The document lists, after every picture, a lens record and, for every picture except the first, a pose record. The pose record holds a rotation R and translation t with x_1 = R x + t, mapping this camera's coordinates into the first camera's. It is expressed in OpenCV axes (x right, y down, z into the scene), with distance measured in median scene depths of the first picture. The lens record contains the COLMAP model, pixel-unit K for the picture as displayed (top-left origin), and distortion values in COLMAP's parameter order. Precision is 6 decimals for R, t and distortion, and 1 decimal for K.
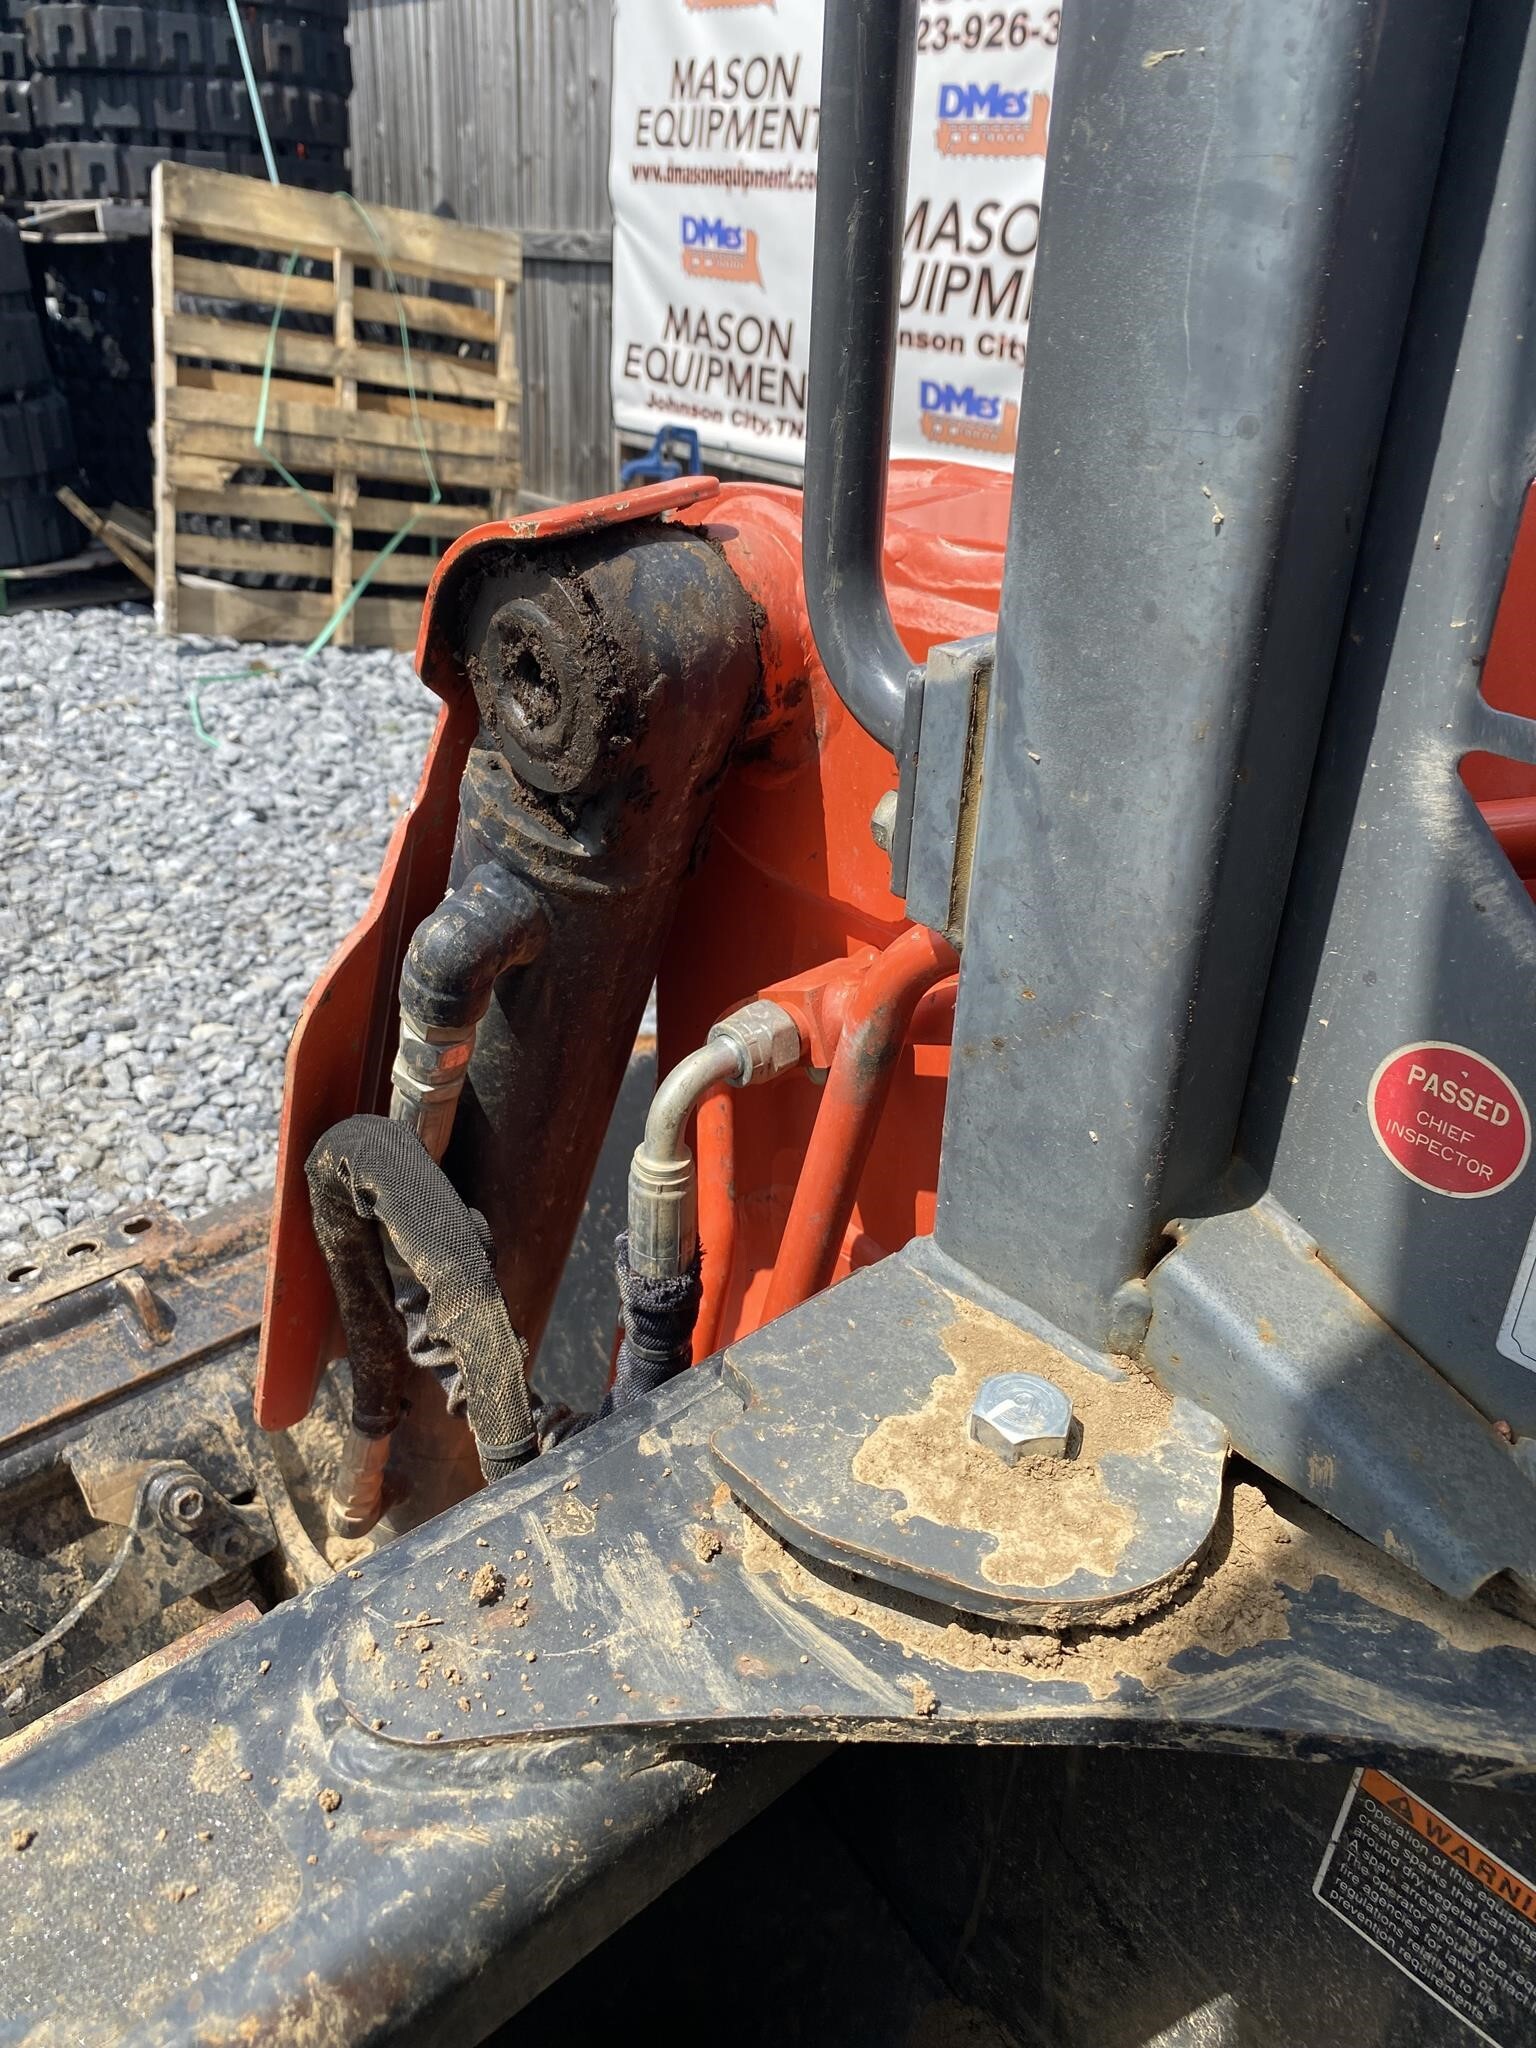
lens RADIAL K [[1563.9, 0, 759.2], [0, 1563.9, 1017.3], [0, 0, 1]] dist [0.005796, -0.003875]
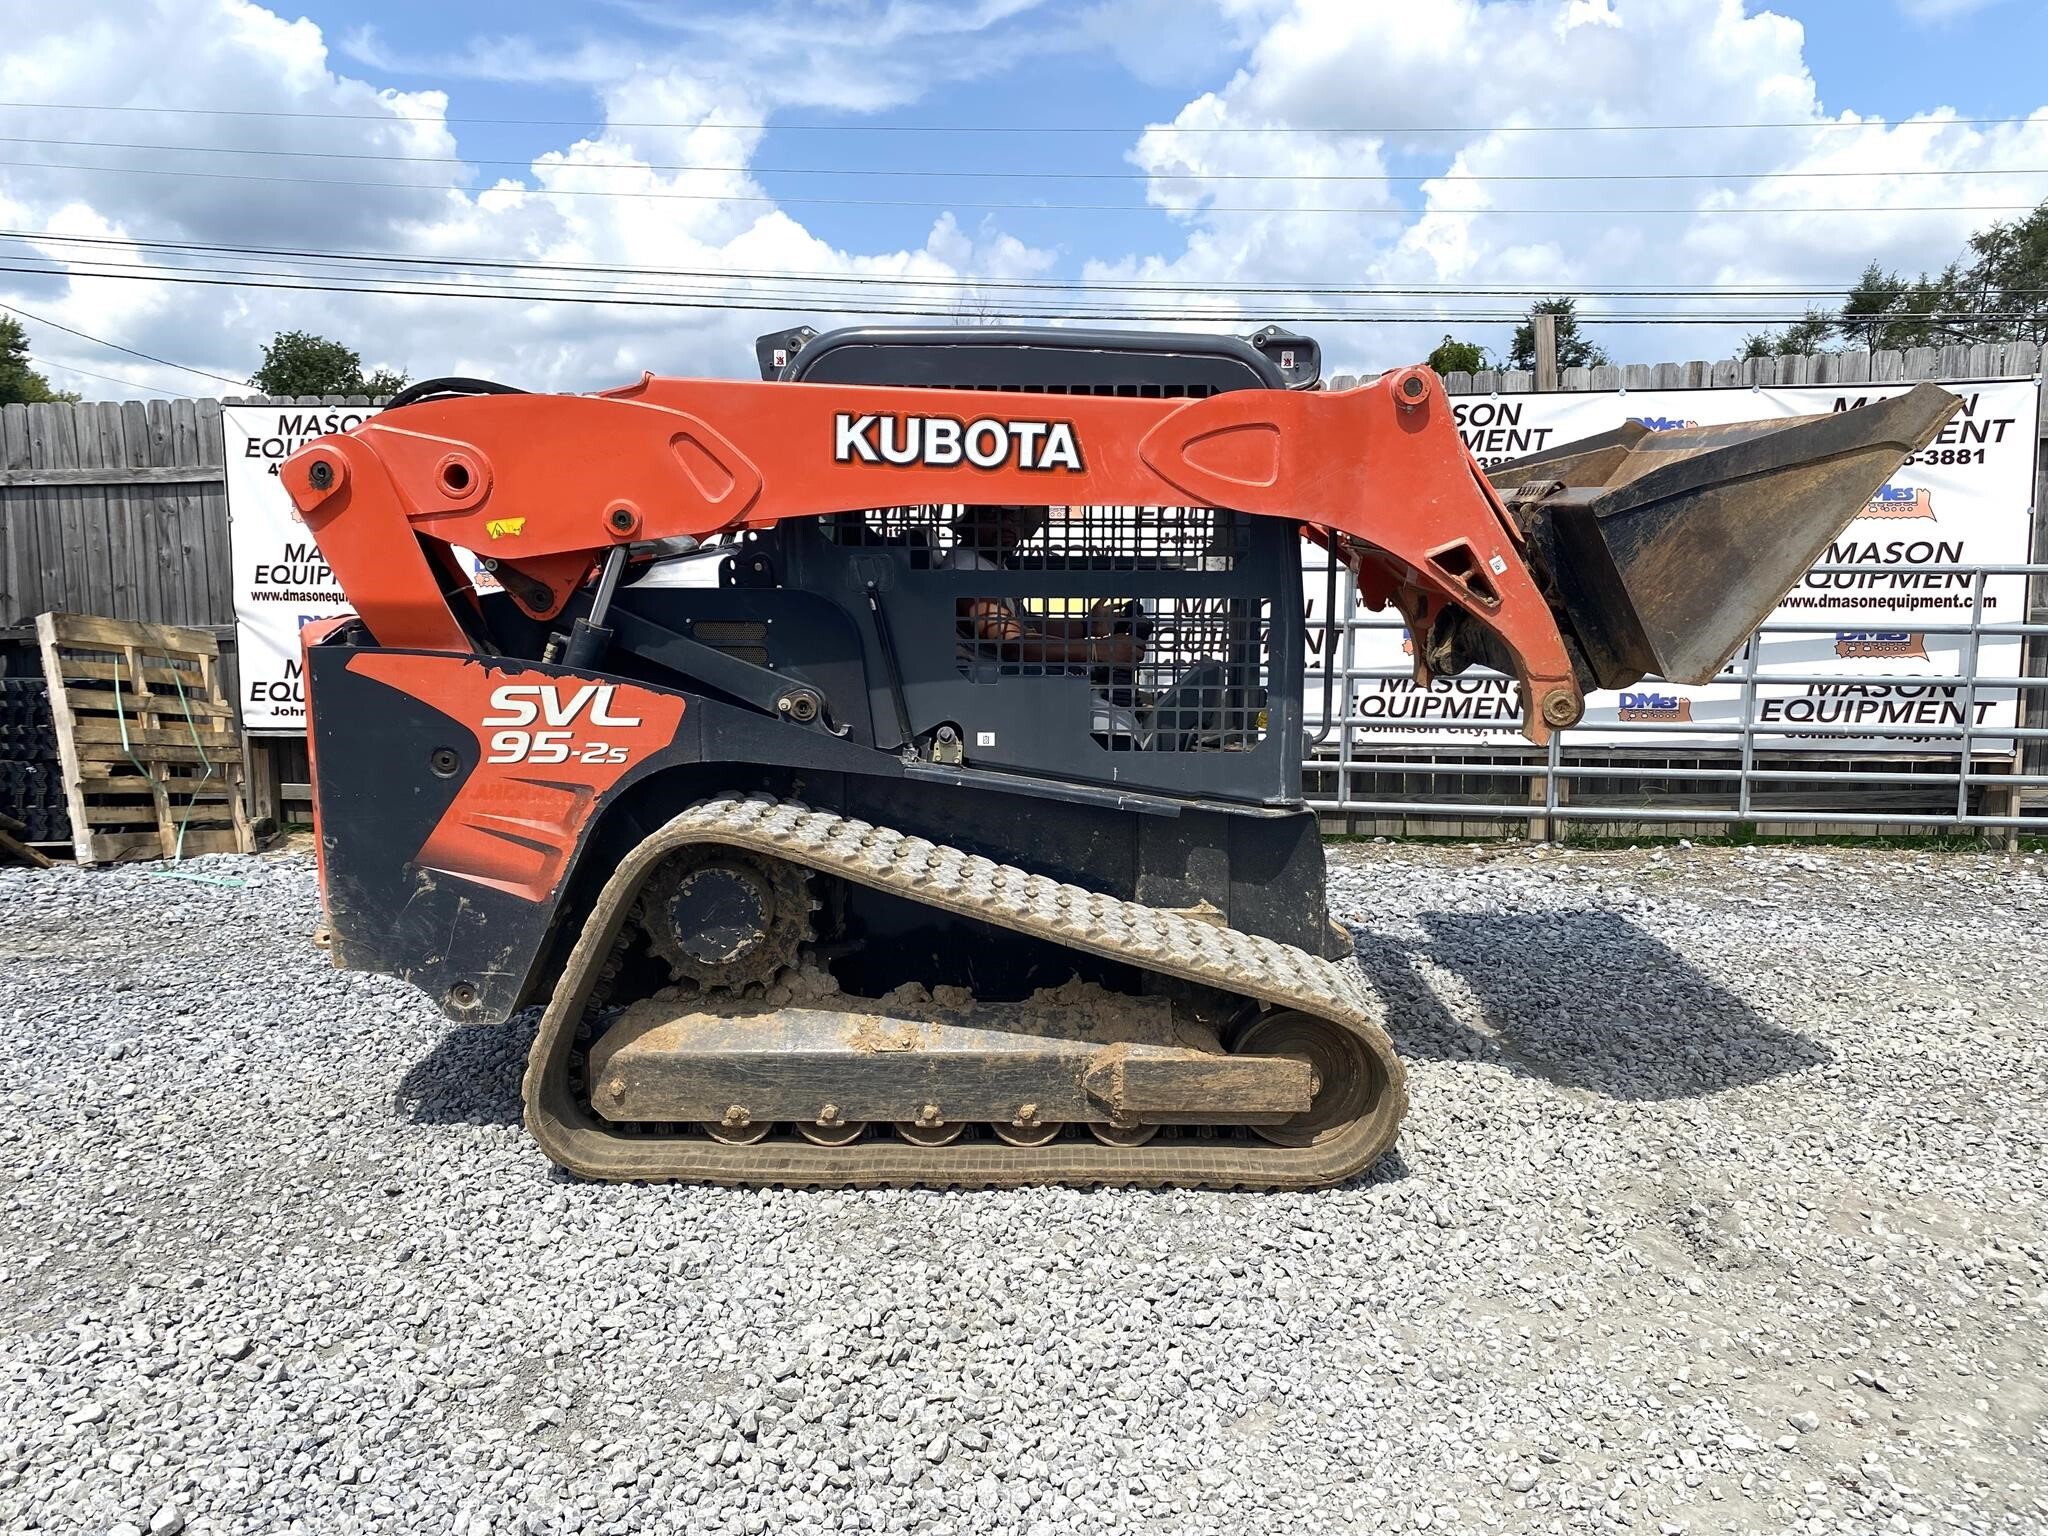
lens RADIAL K [[1568.5, 0, 1025.7], [0, 1568.5, 759.3], [0, 0, 1]] dist [0.011255, -0.000499]
pose [[0.709809, -0.132043, 0.691907, -0.772122], [0.351286, 0.917763, -0.185230, 0.303673], [-0.610548, 0.374535, 0.697821, -0.791721]]
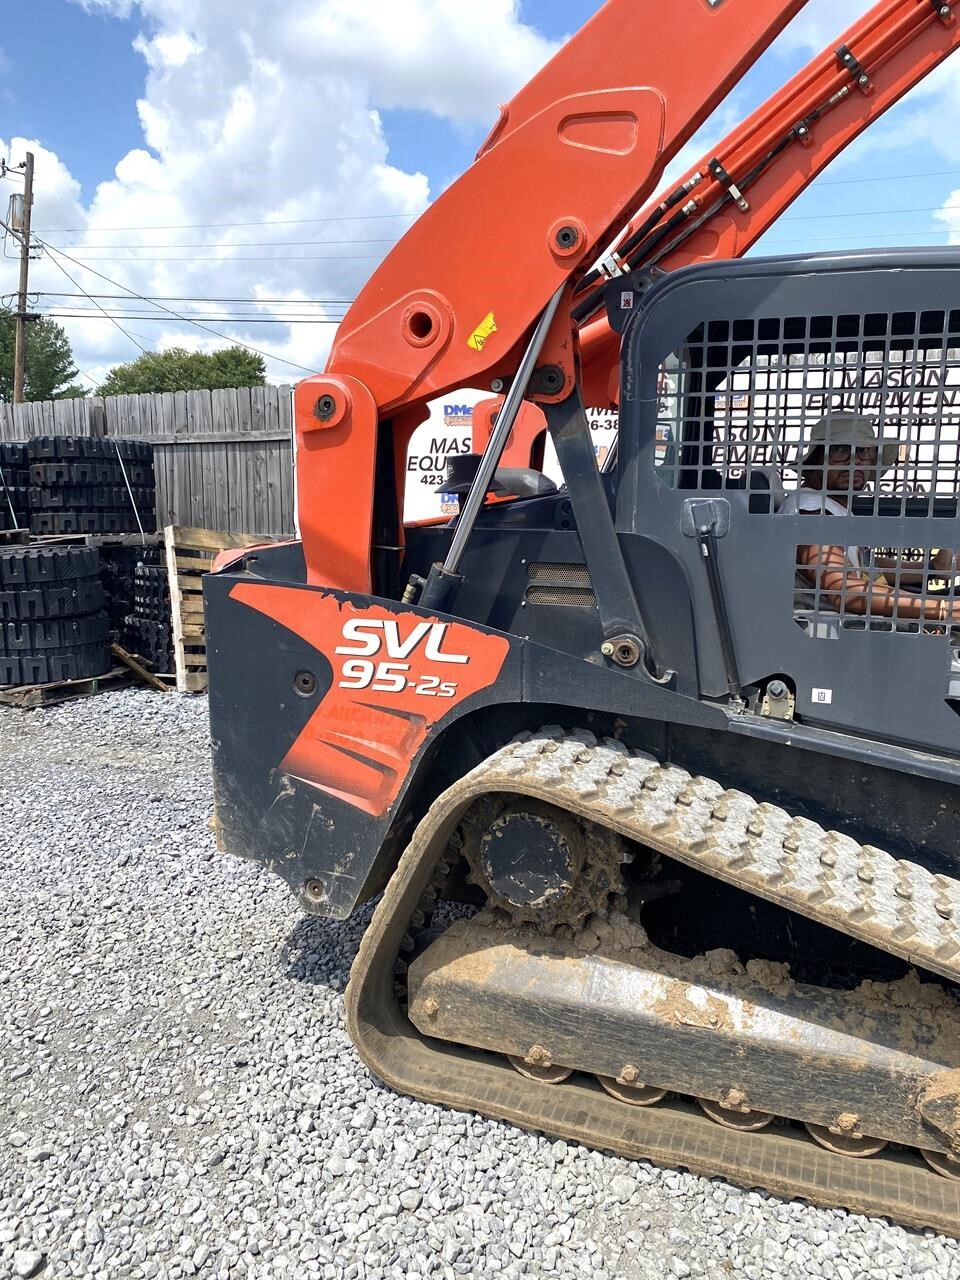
lens RADIAL K [[983.9, 0, 479.4], [0, 983.9, 627.7], [0, 0, 1]] dist [0.034139, -0.034590]
pose [[0.907885, -0.092381, 0.408914, -0.553848], [0.218633, 0.936601, -0.273820, 0.192521], [-0.357694, 0.337999, 0.870524, -0.572621]]
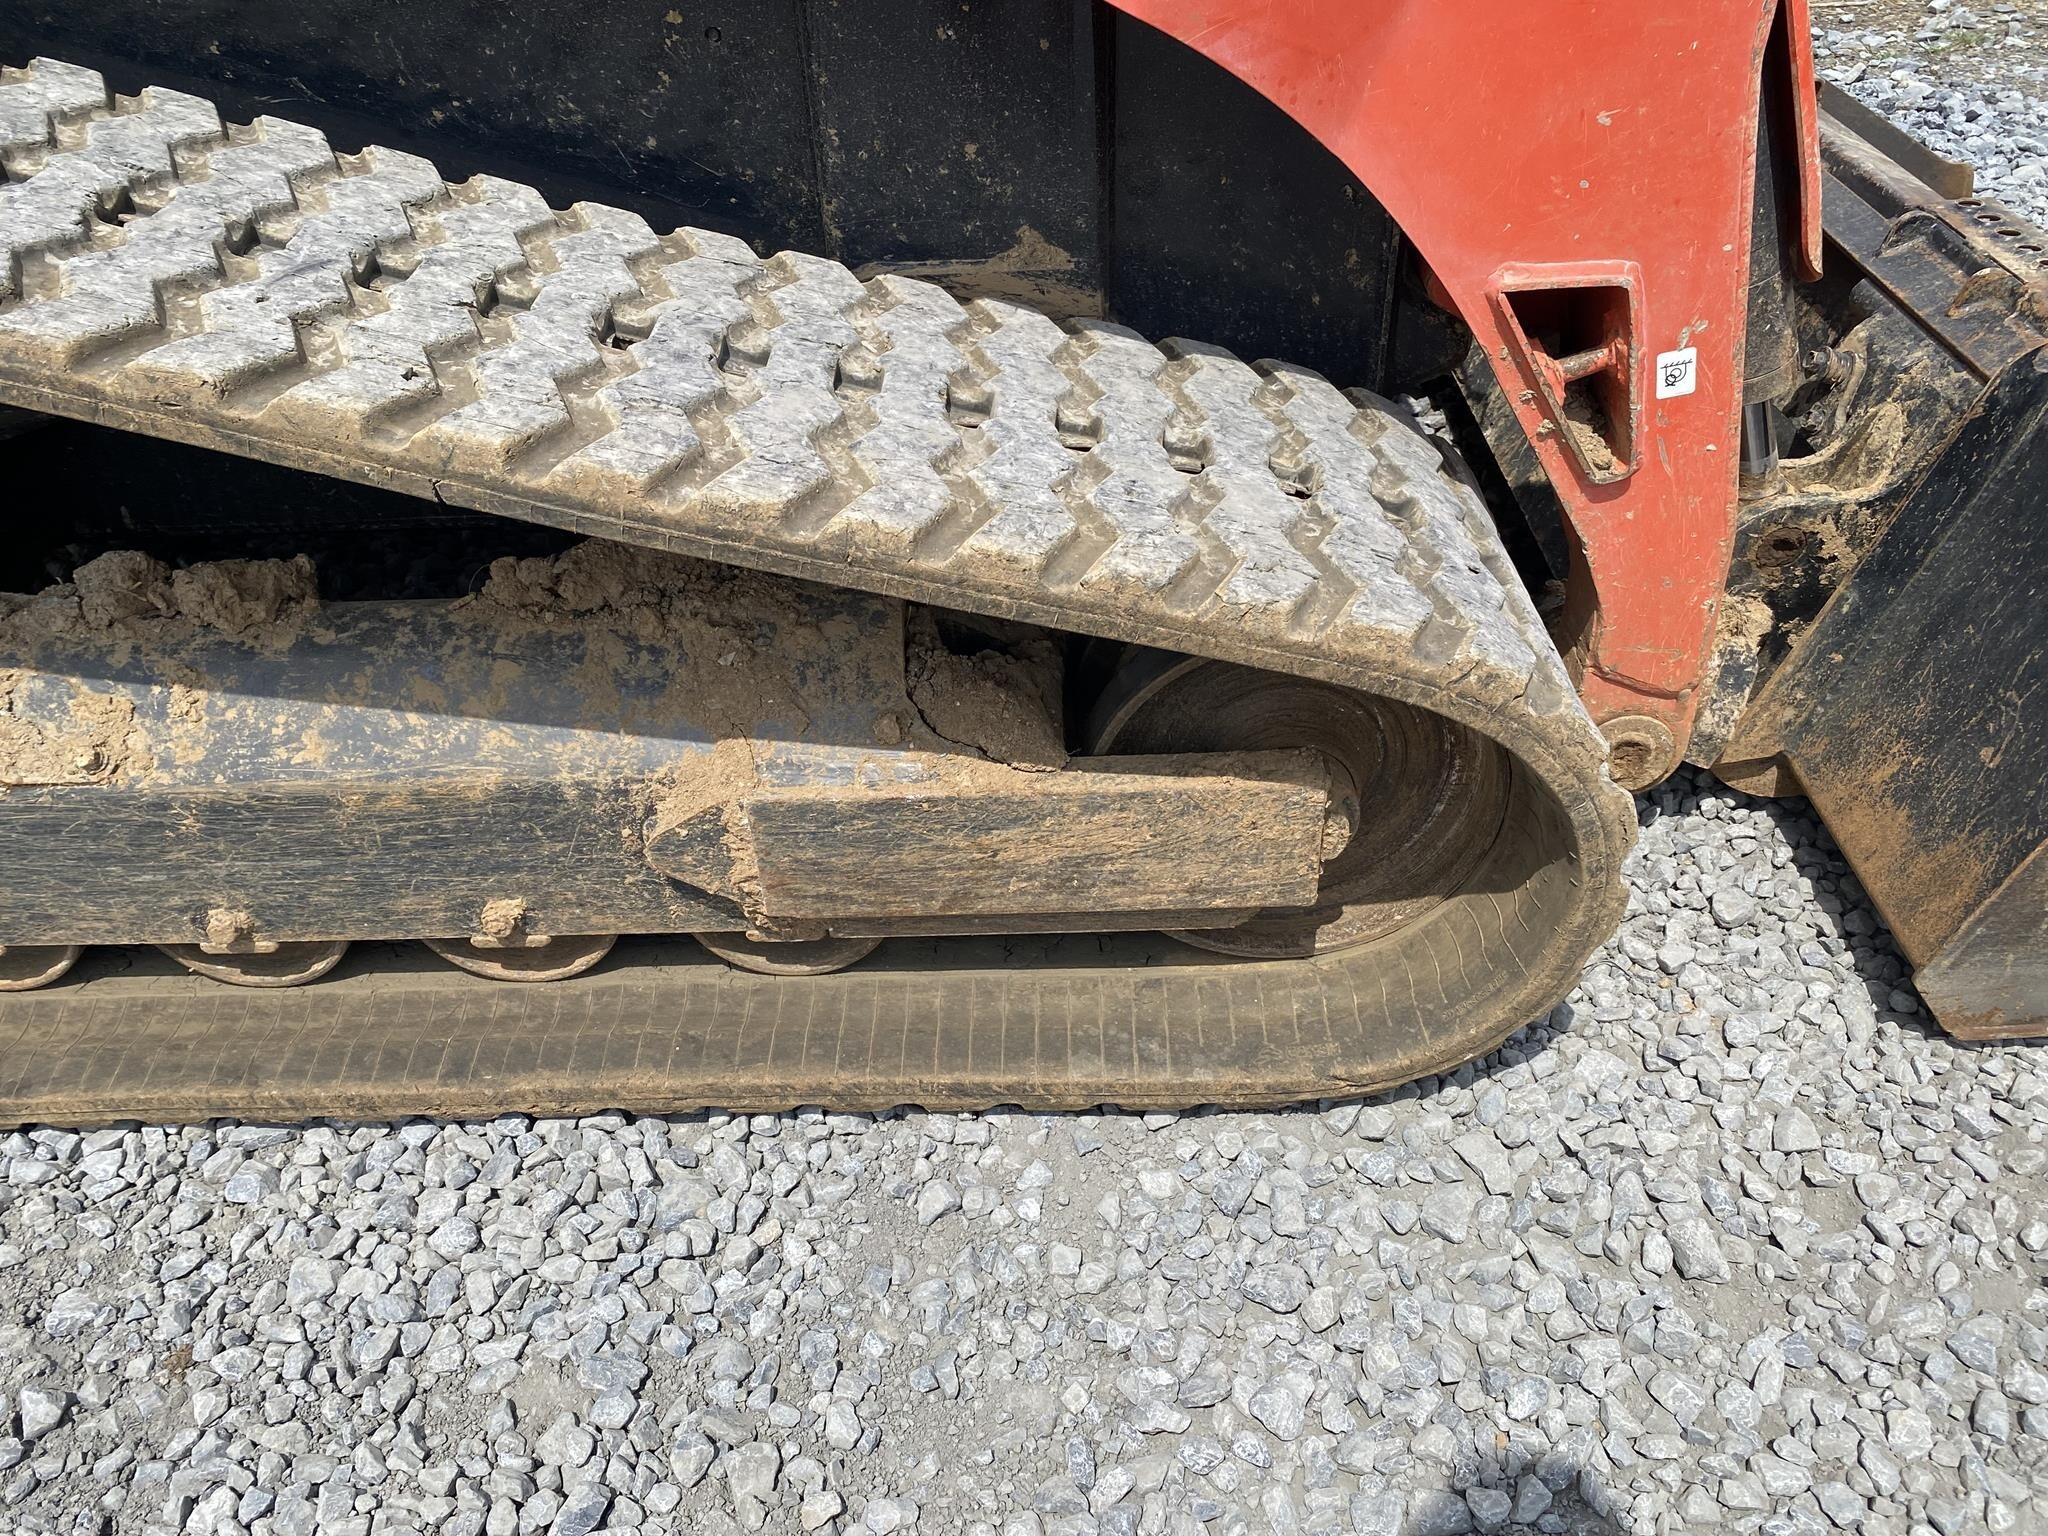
lens RADIAL K [[1574.2, 0, 1006.3], [0, 1574.2, 765.6], [0, 0, 1]] dist [0.034139, -0.034590]
pose [[0.708050, -0.474198, 0.523260, -0.298179], [0.390334, 0.880317, 0.269595, 0.254531], [-0.588476, 0.013359, 0.808404, -0.435452]]
